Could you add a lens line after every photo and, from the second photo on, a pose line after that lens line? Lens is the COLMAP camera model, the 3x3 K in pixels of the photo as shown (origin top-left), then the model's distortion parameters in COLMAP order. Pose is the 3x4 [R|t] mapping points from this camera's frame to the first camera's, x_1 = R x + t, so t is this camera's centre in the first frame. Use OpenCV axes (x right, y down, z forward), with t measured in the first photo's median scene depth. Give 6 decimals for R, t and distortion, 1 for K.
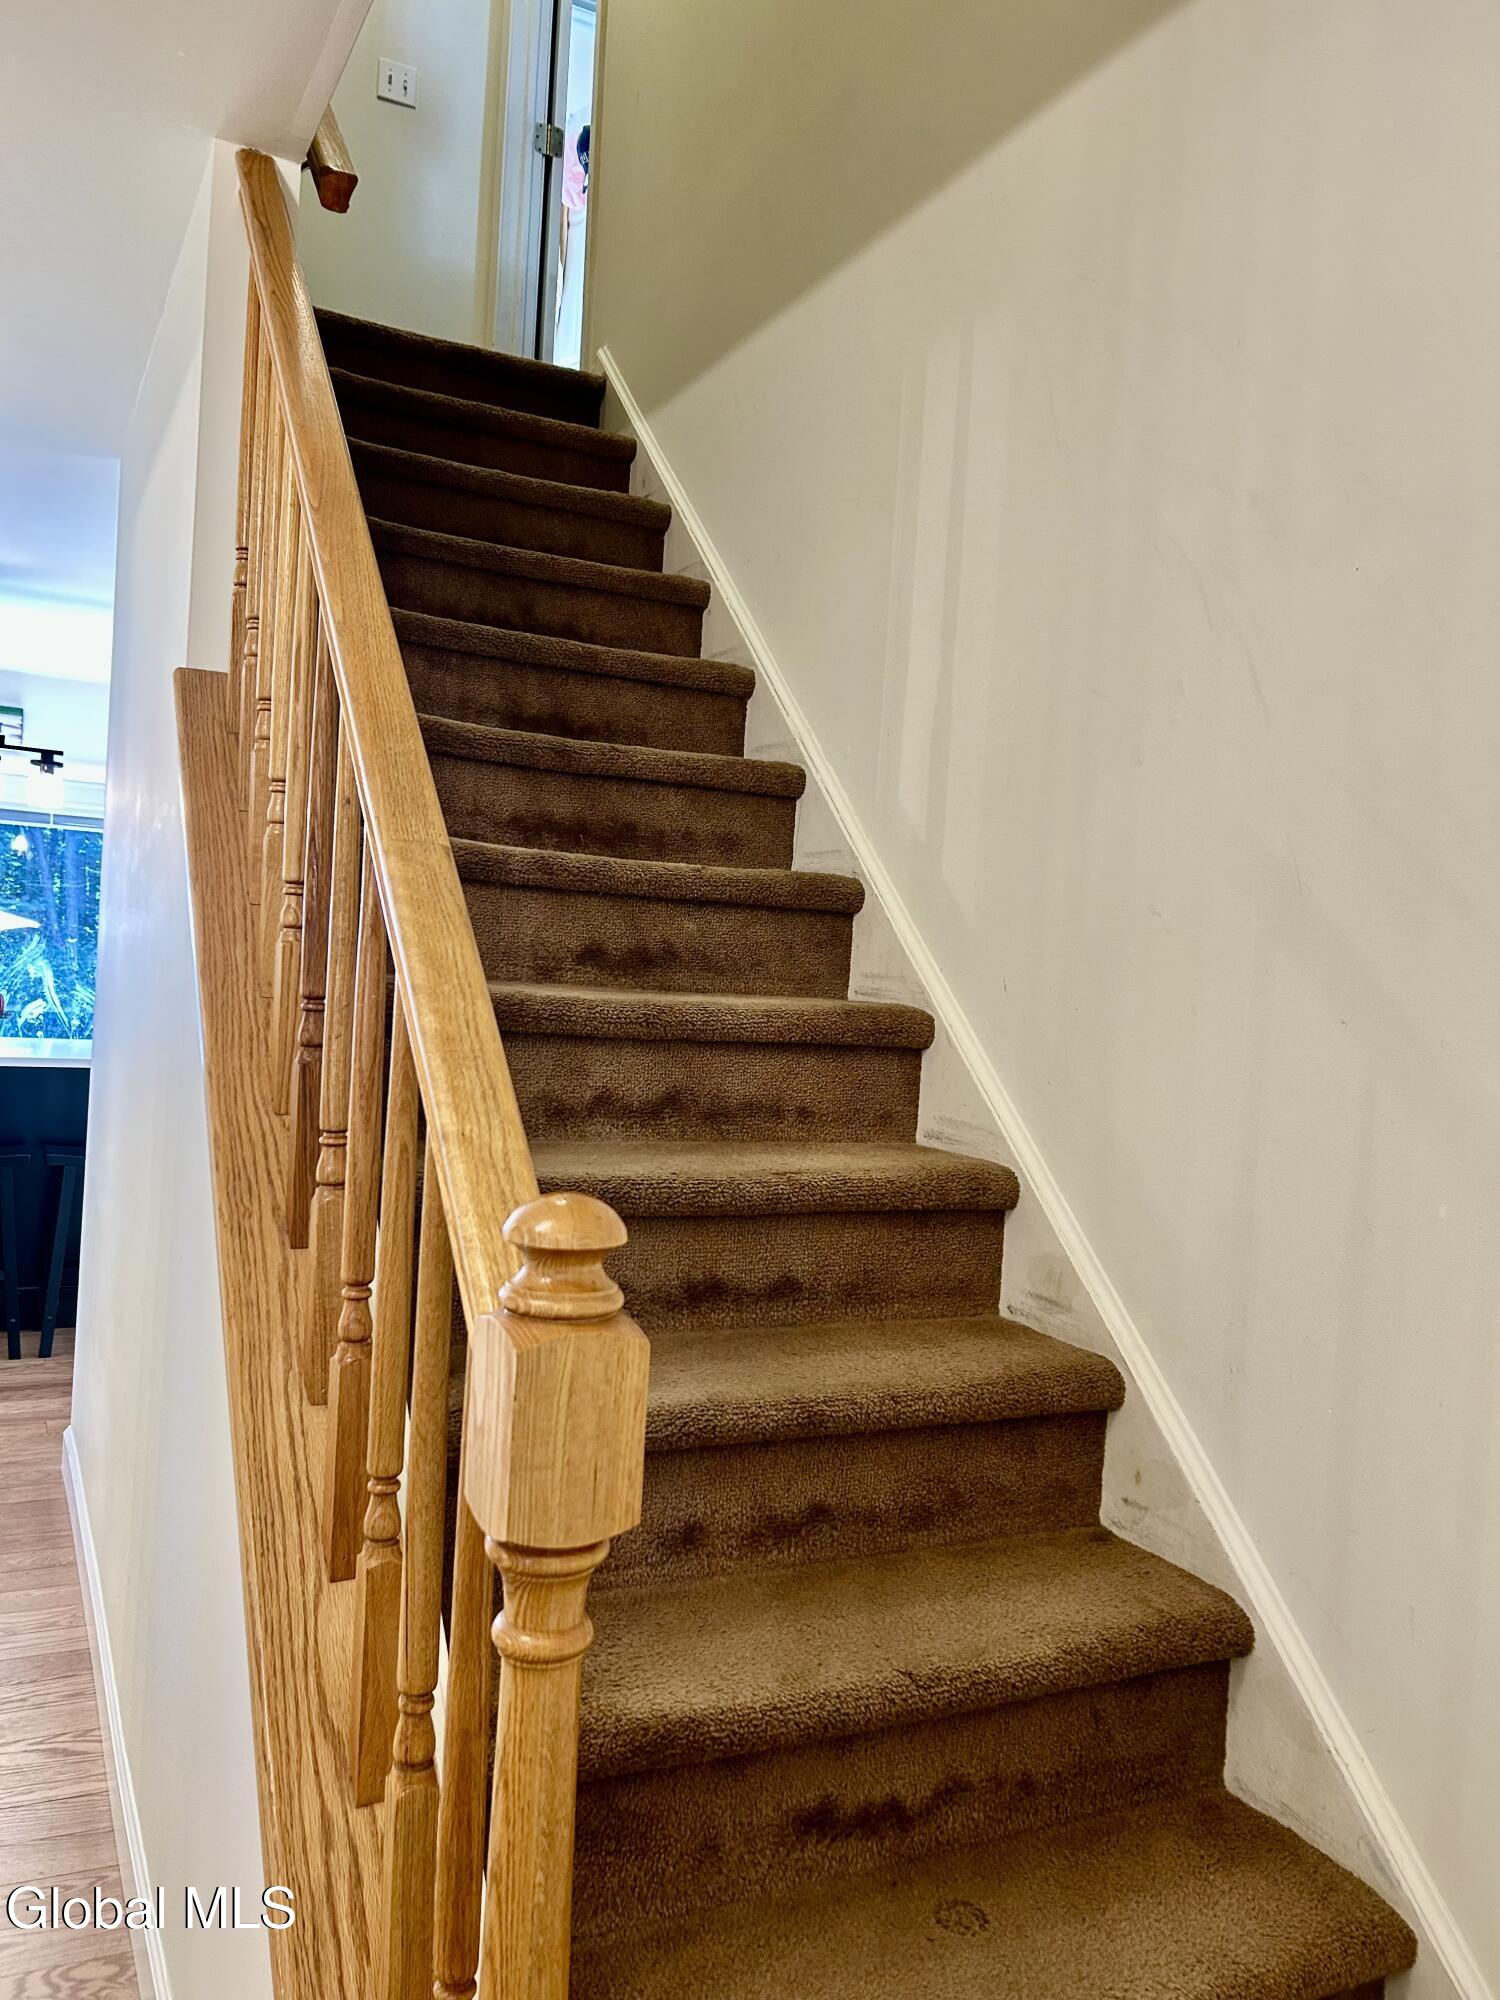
lens RADIAL K [[1505.6, 0, 750.0], [0, 1505.6, 1000.0], [0, 0, 1]] dist [0.043392, -0.057863]
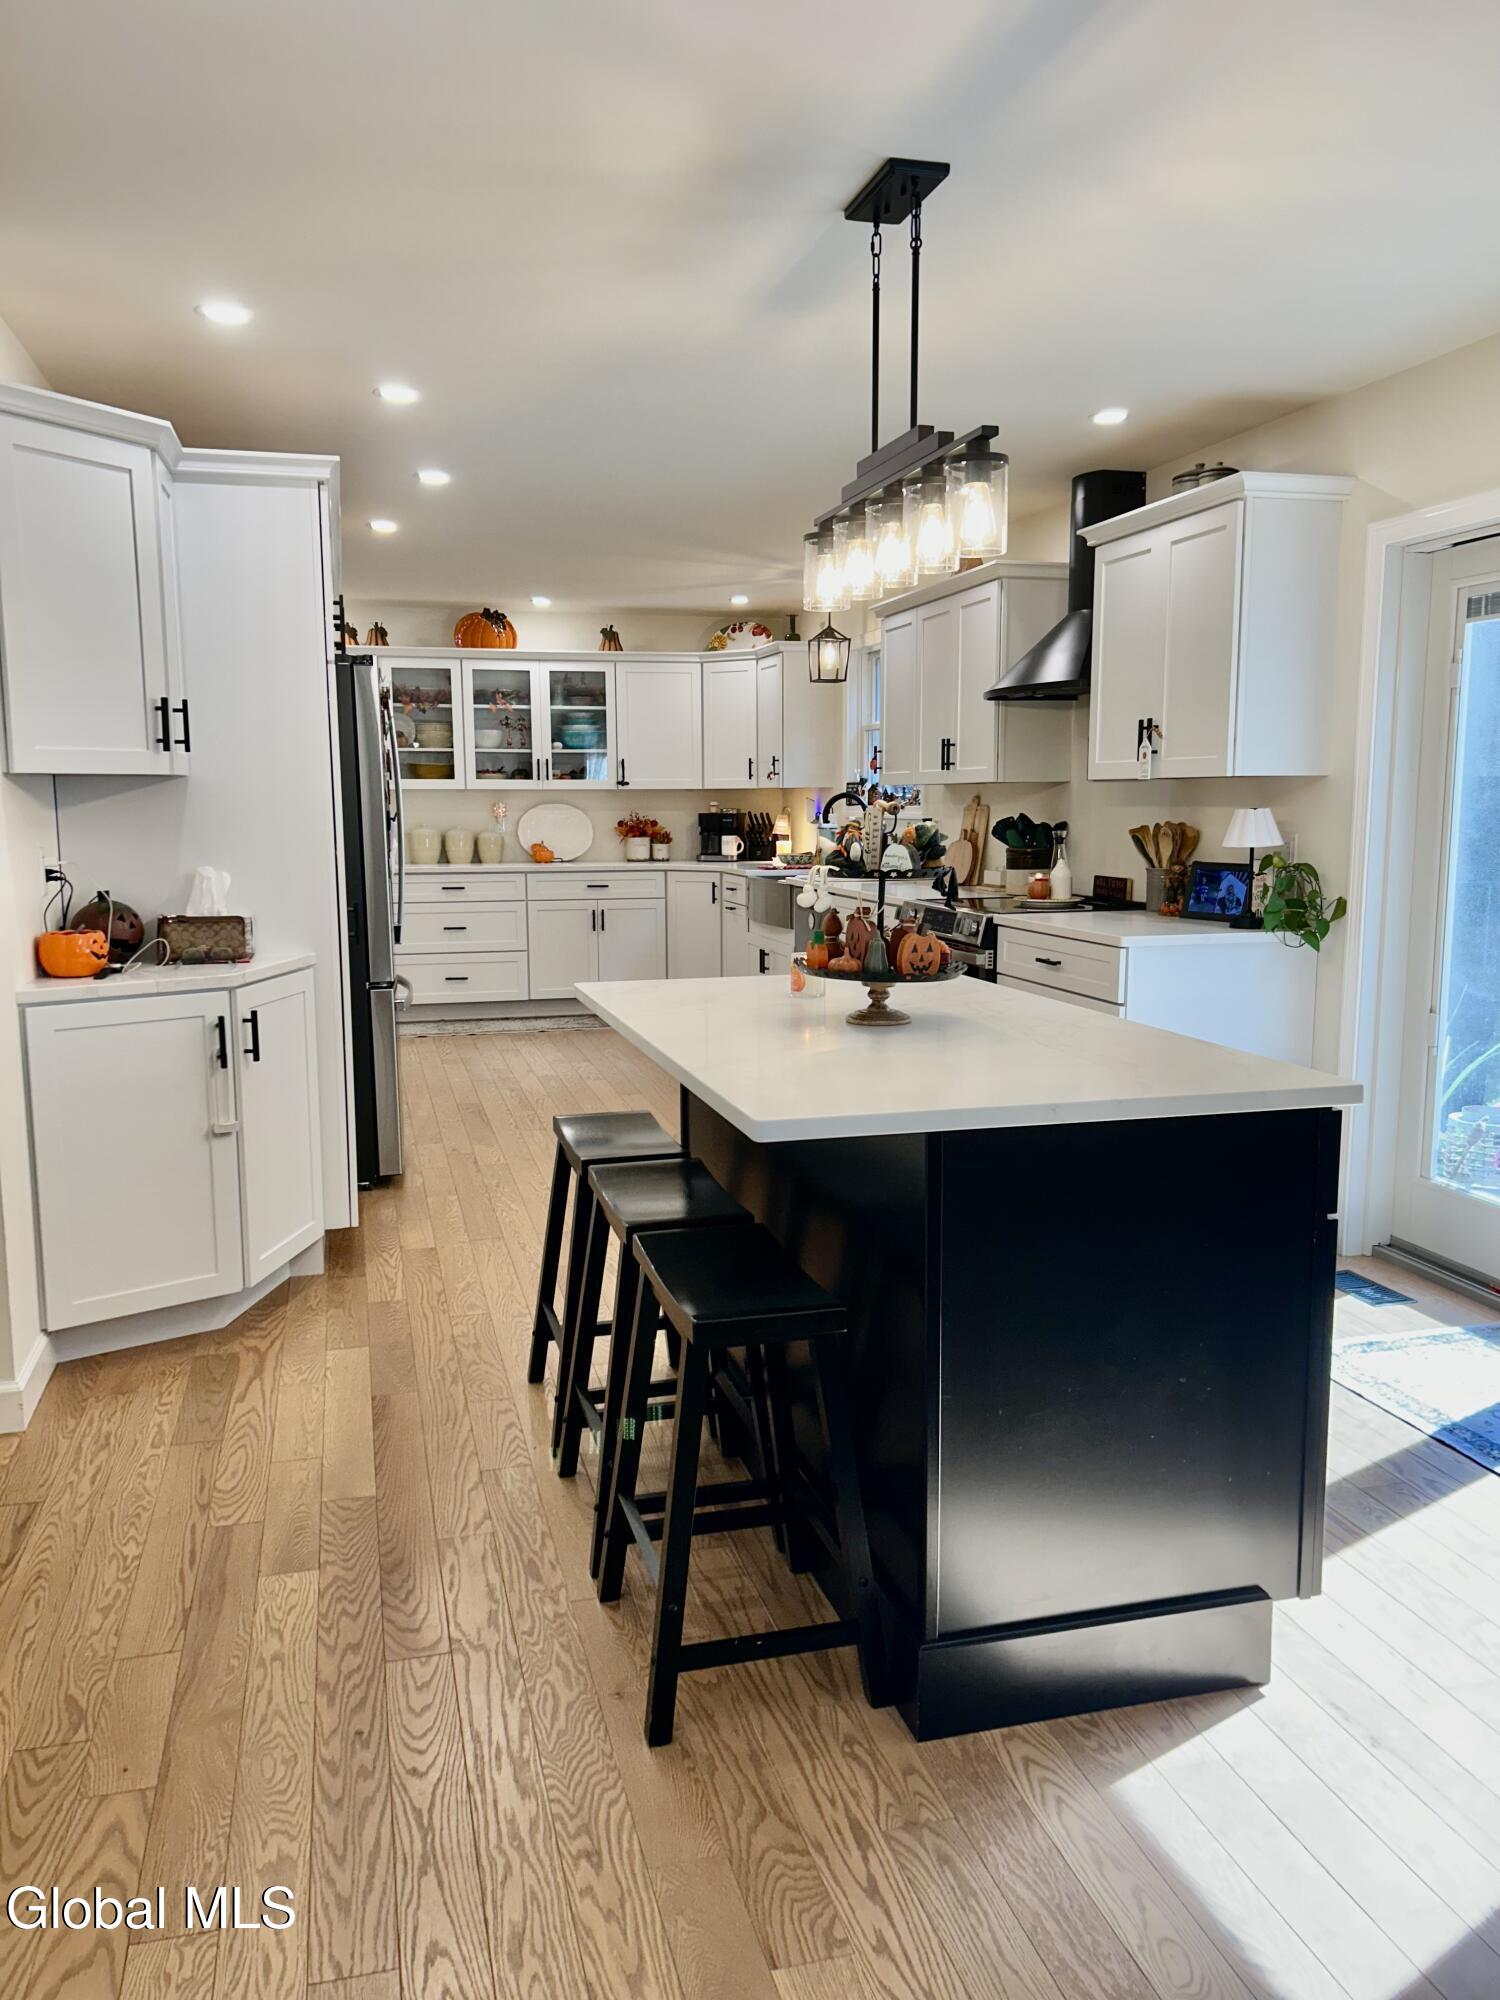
lens RADIAL K [[1506.6, 0, 750.0], [0, 1506.6, 1000.0], [0, 0, 1]] dist [0.001255, -0.001086]
pose [[-0.210178, 0.078845, -0.974479, 0.086012], [-0.024071, 0.996023, 0.085780, -0.062497], [0.977367, 0.041486, -0.207444, 2.630070]]
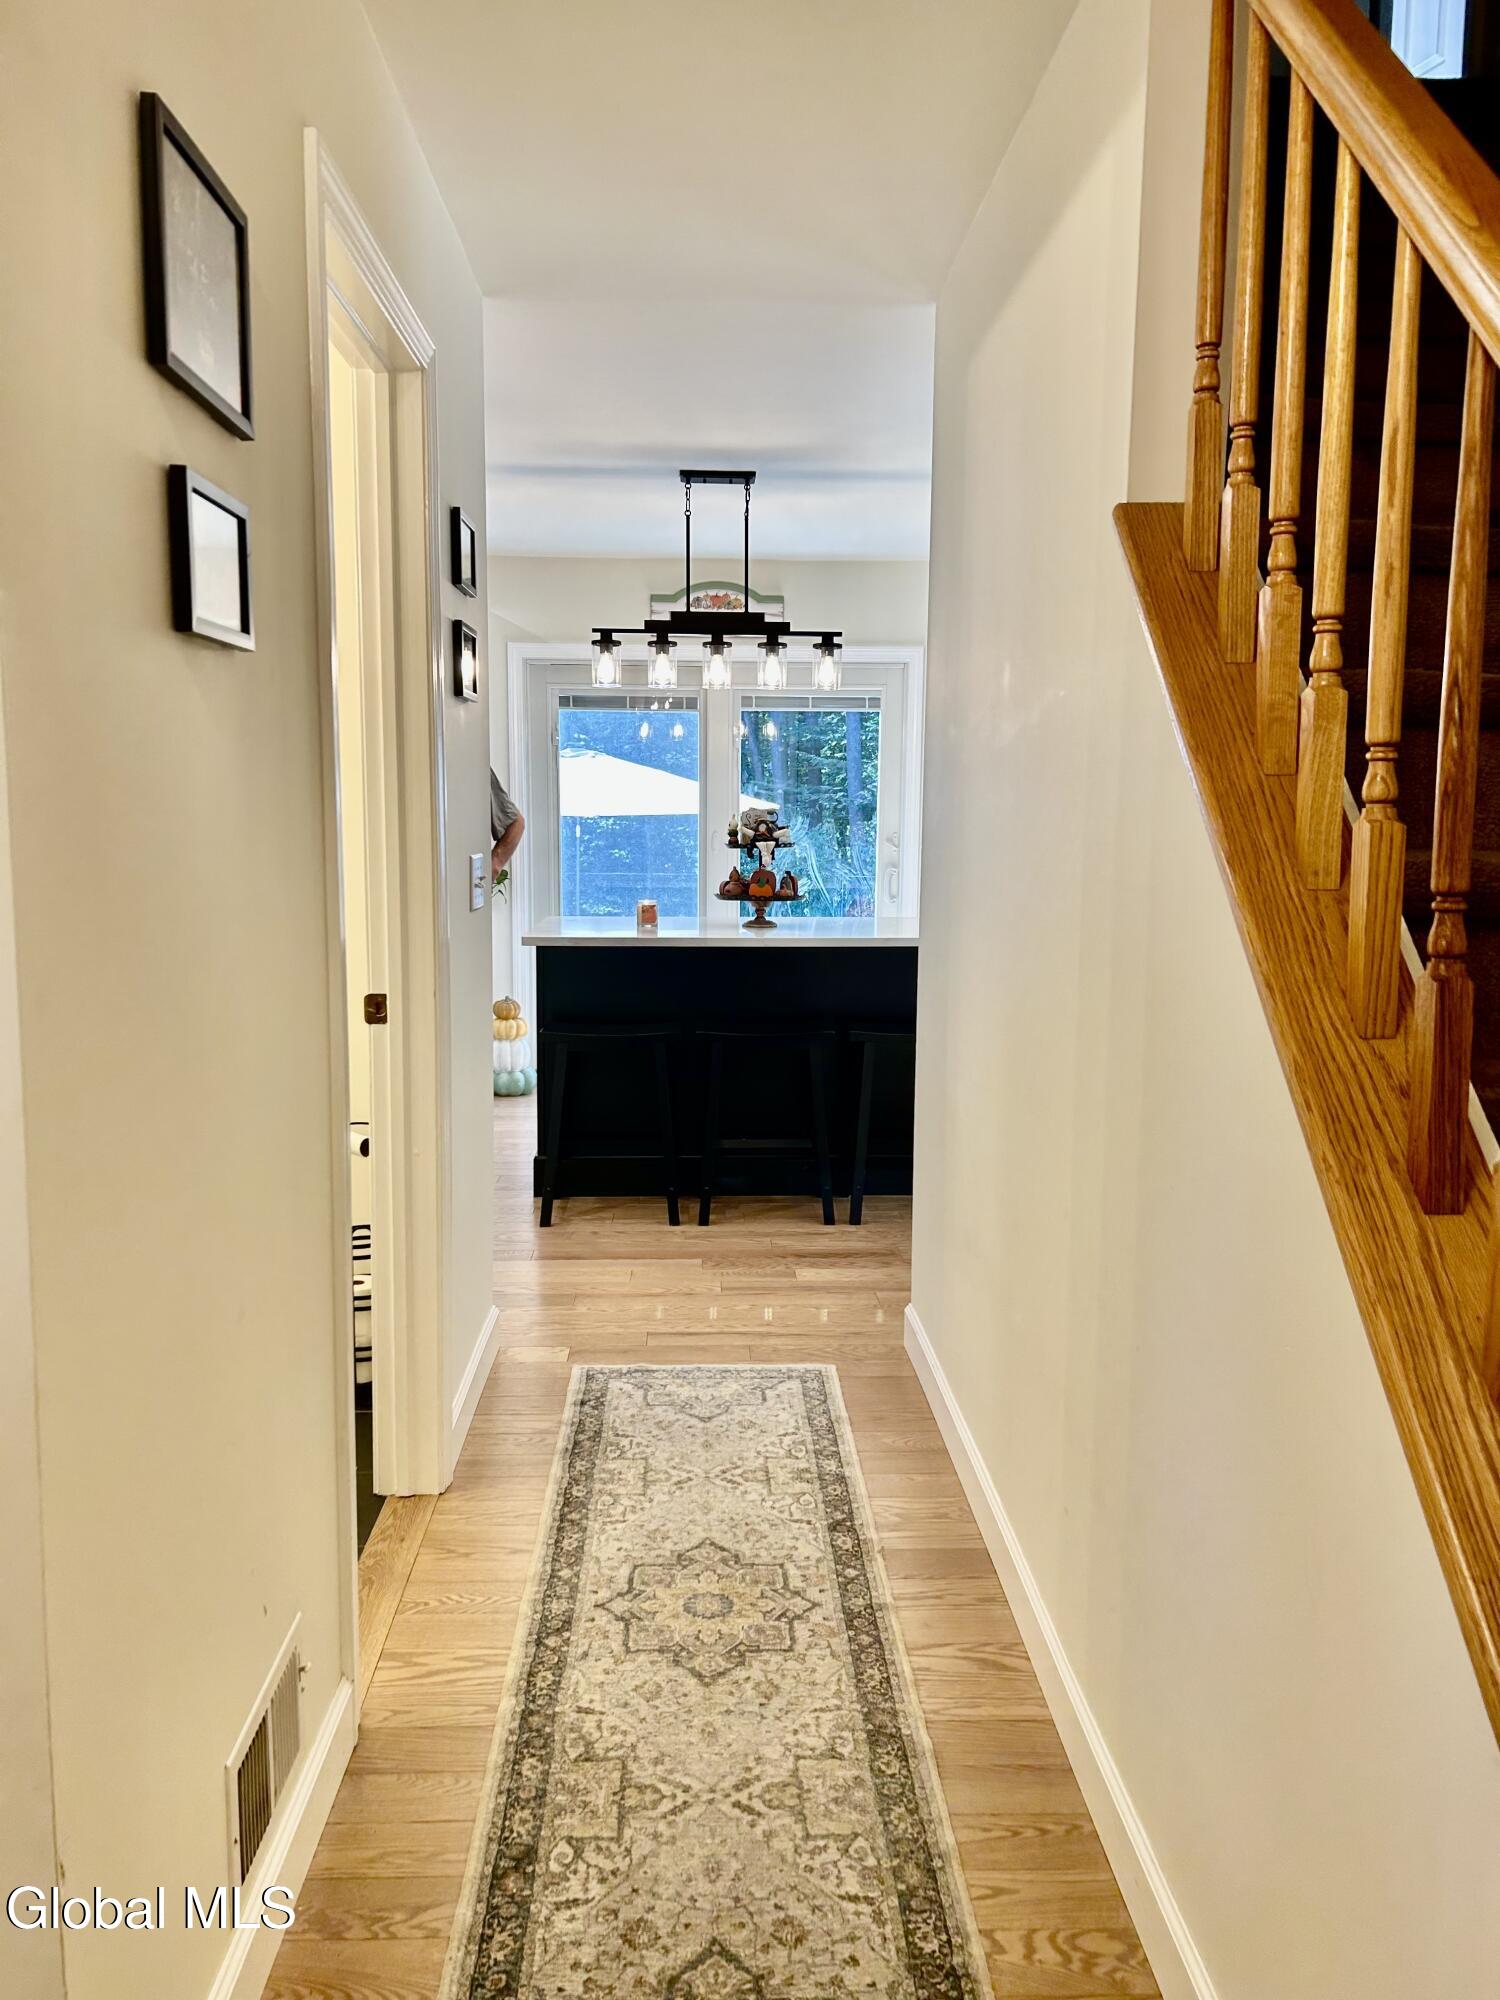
lens RADIAL K [[1505.6, 0, 750.0], [0, 1505.6, 1000.0], [0, 0, 1]] dist [0.043392, -0.057863]
pose [[0.906951, 0.002709, -0.421228, -0.215200], [0.036511, 0.995710, 0.085015, -0.019983], [0.419652, -0.092484, 0.902961, 0.111051]]
